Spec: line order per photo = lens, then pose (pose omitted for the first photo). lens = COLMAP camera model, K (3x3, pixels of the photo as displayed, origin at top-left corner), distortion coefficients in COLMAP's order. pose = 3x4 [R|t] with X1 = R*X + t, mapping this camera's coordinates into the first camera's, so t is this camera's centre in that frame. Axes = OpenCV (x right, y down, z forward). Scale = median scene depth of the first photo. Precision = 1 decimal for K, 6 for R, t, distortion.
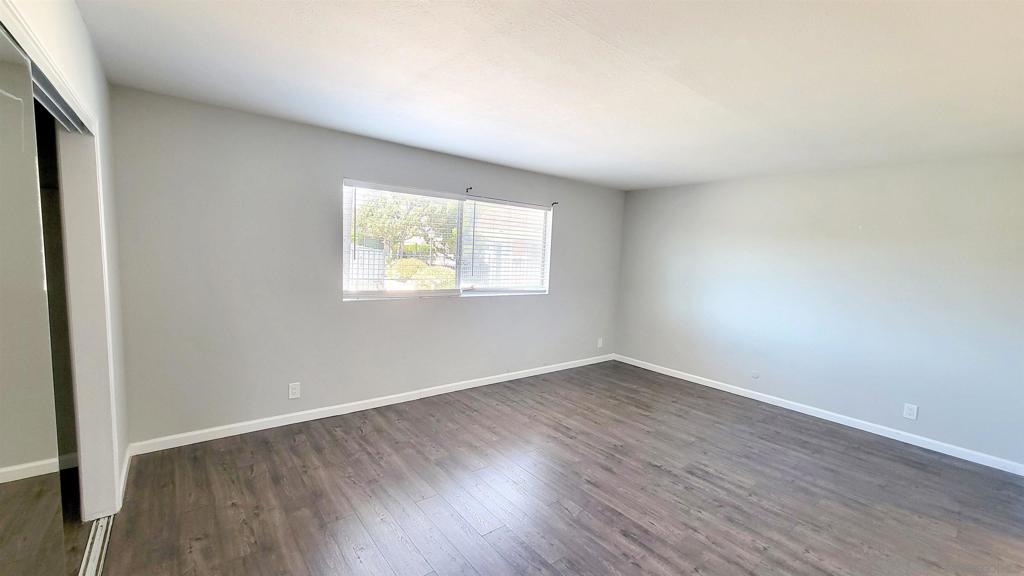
lens RADIAL K [[418.0, 0, 512.6], [0, 418.0, 290.6], [0, 0, 1]] dist [0.000506, 0.000083]
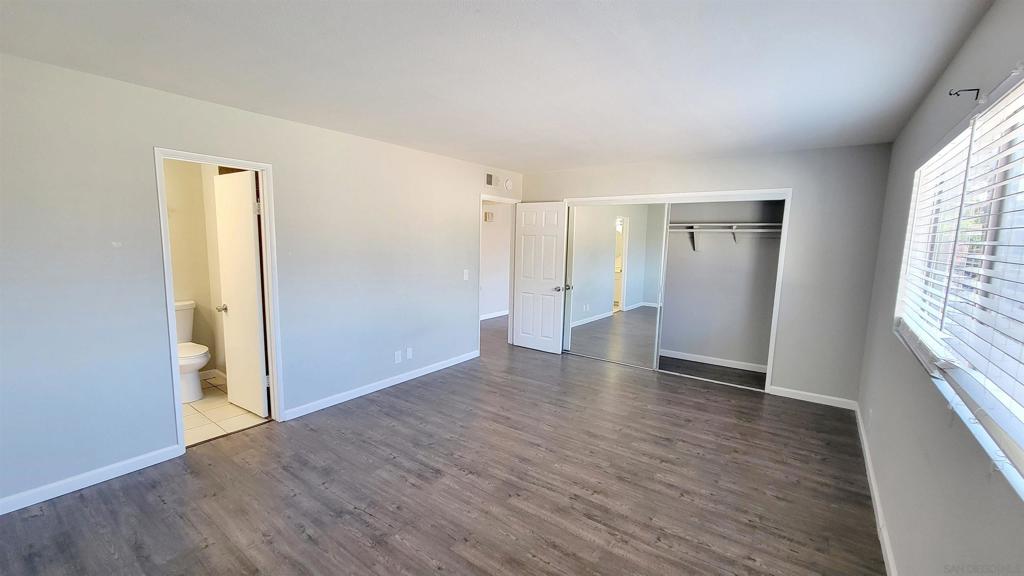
lens RADIAL K [[418.0, 0, 511.6], [0, 418.0, 290.9], [0, 0, 1]] dist [0.000506, 0.000083]
pose [[-0.965645, -0.033697, -0.257673, 0.520735], [-0.088846, 0.974616, 0.205498, -0.162250], [0.244207, 0.221332, -0.944127, 1.827914]]
